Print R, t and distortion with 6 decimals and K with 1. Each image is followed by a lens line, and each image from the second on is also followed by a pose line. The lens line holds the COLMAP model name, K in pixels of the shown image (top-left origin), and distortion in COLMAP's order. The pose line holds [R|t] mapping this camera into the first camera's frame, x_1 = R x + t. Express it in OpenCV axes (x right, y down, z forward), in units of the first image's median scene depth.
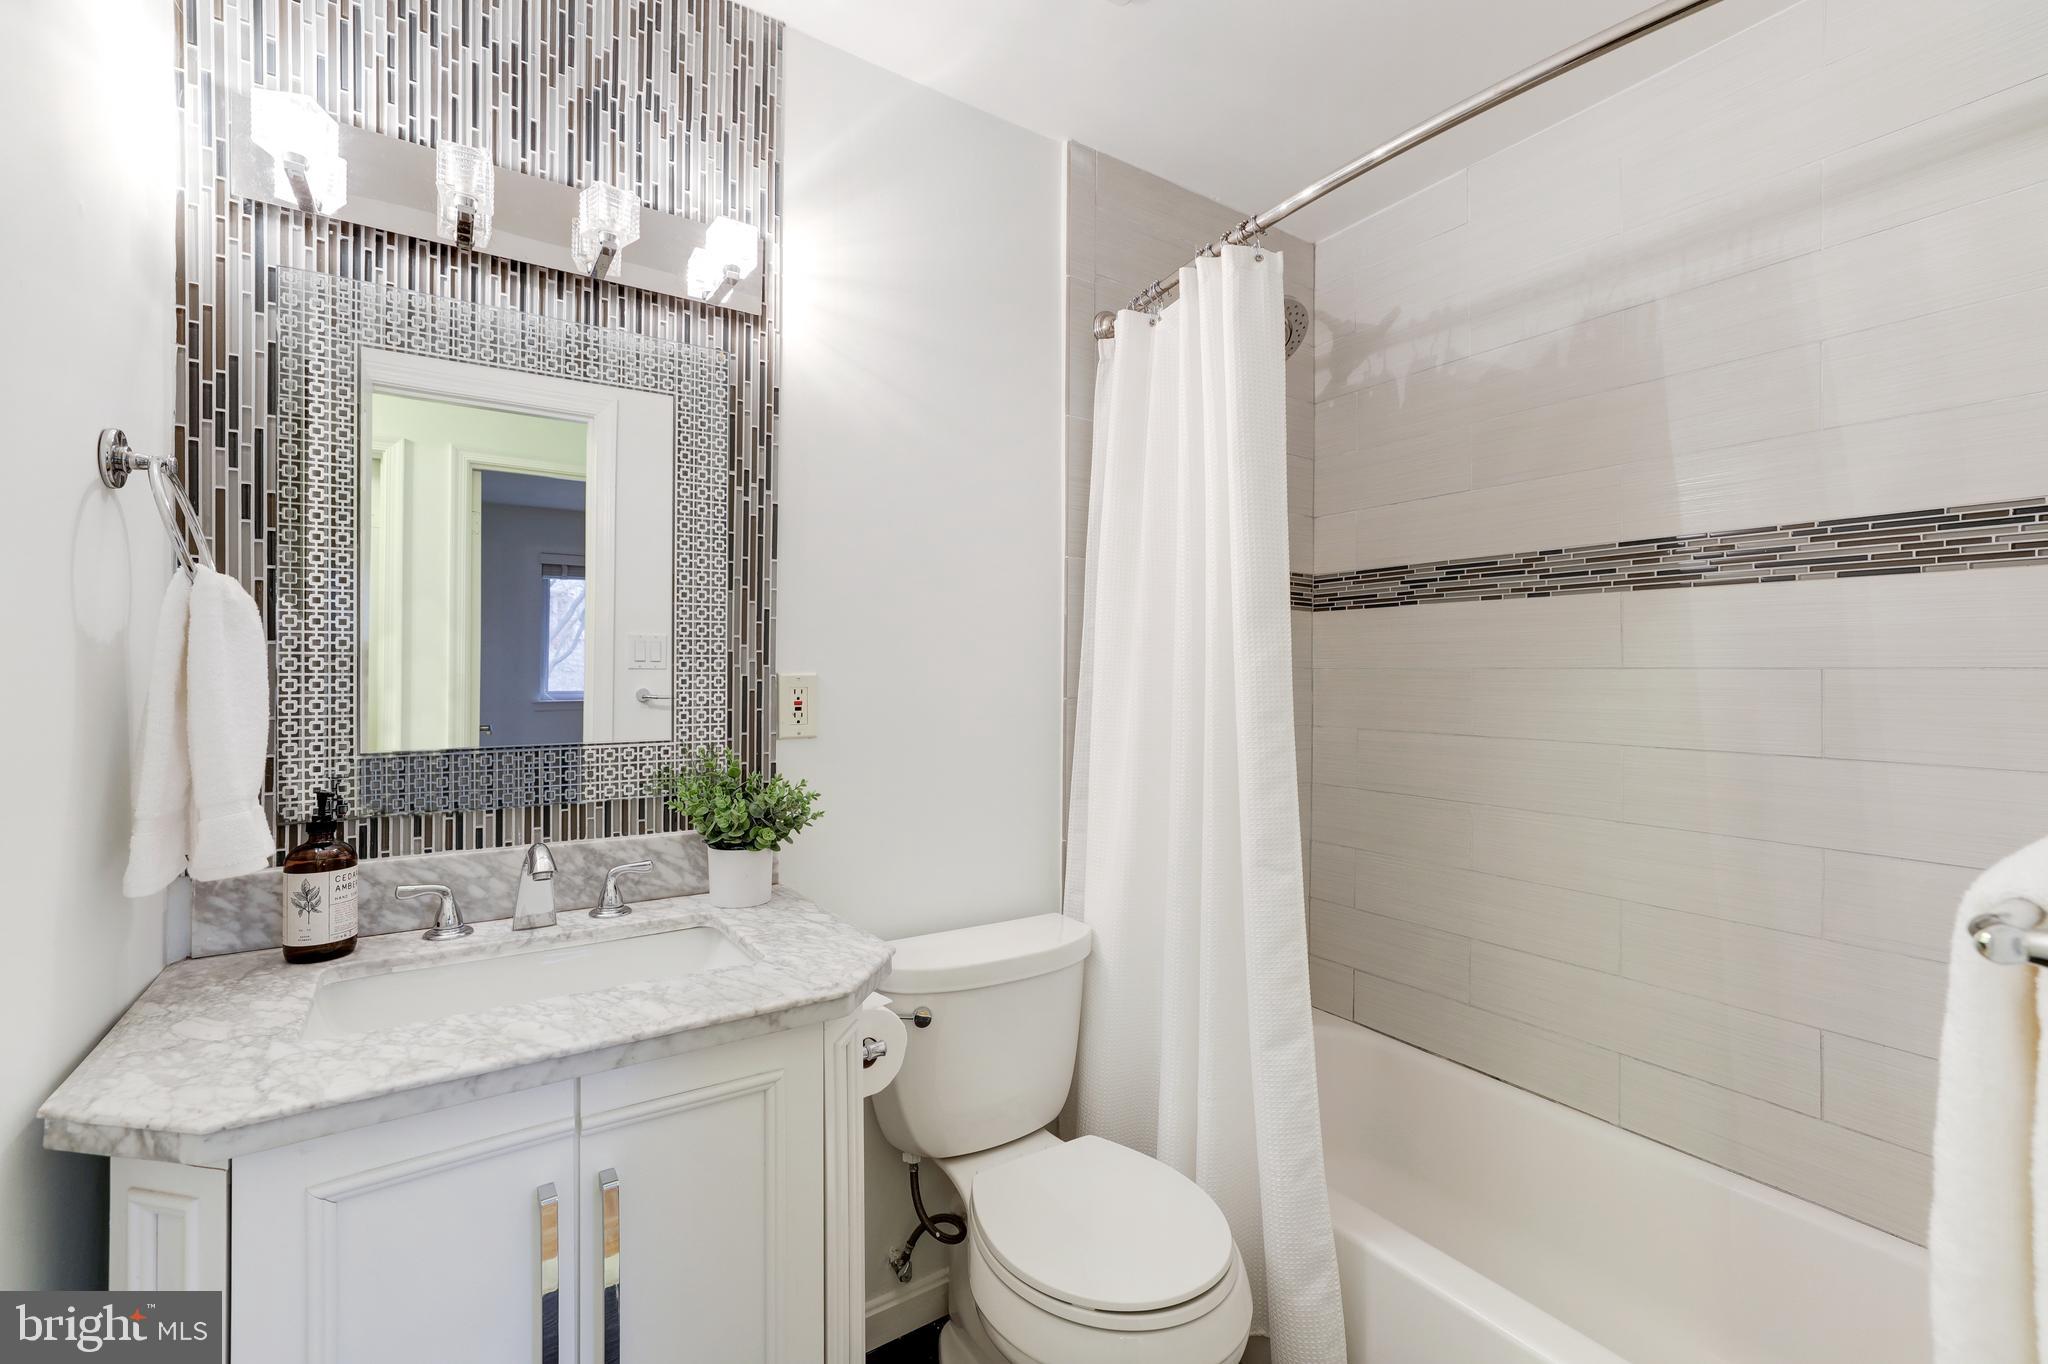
lens RADIAL K [[872.3, 0, 1036.8], [0, 872.3, 680.1], [0, 0, 1]] dist [-0.027891, 0.005997]
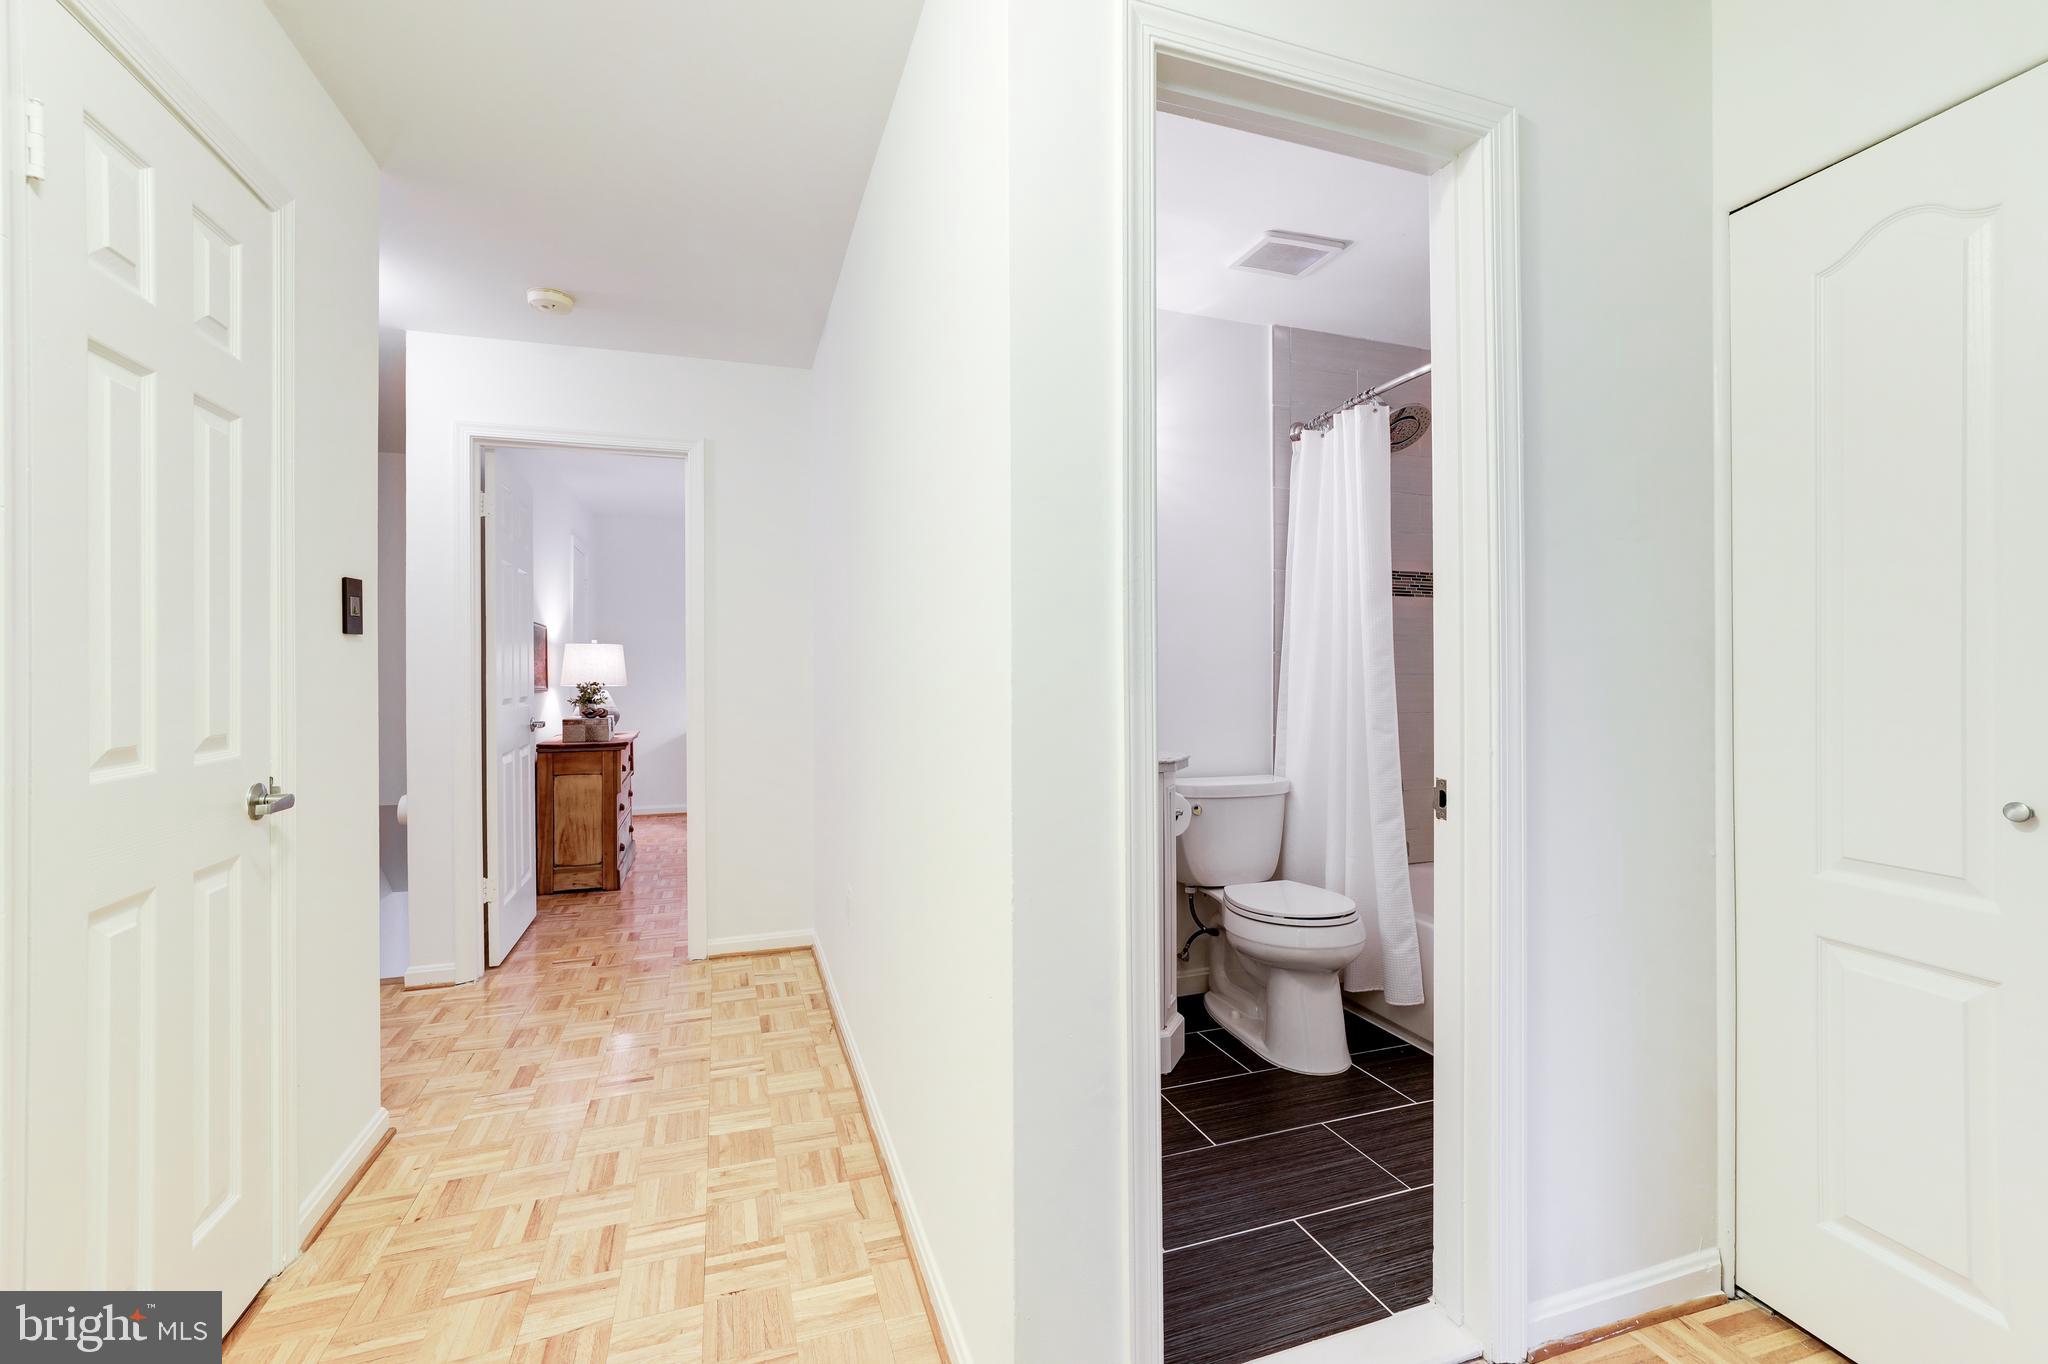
lens RADIAL K [[872.3, 0, 1041.4], [0, 872.3, 682.8], [0, 0, 1]] dist [-0.027891, 0.005997]
pose [[0.969492, -0.007296, -0.245013, 0.008938], [0.008620, 0.999953, 0.004331, 0.077314], [0.244970, -0.006311, 0.969510, -0.858302]]
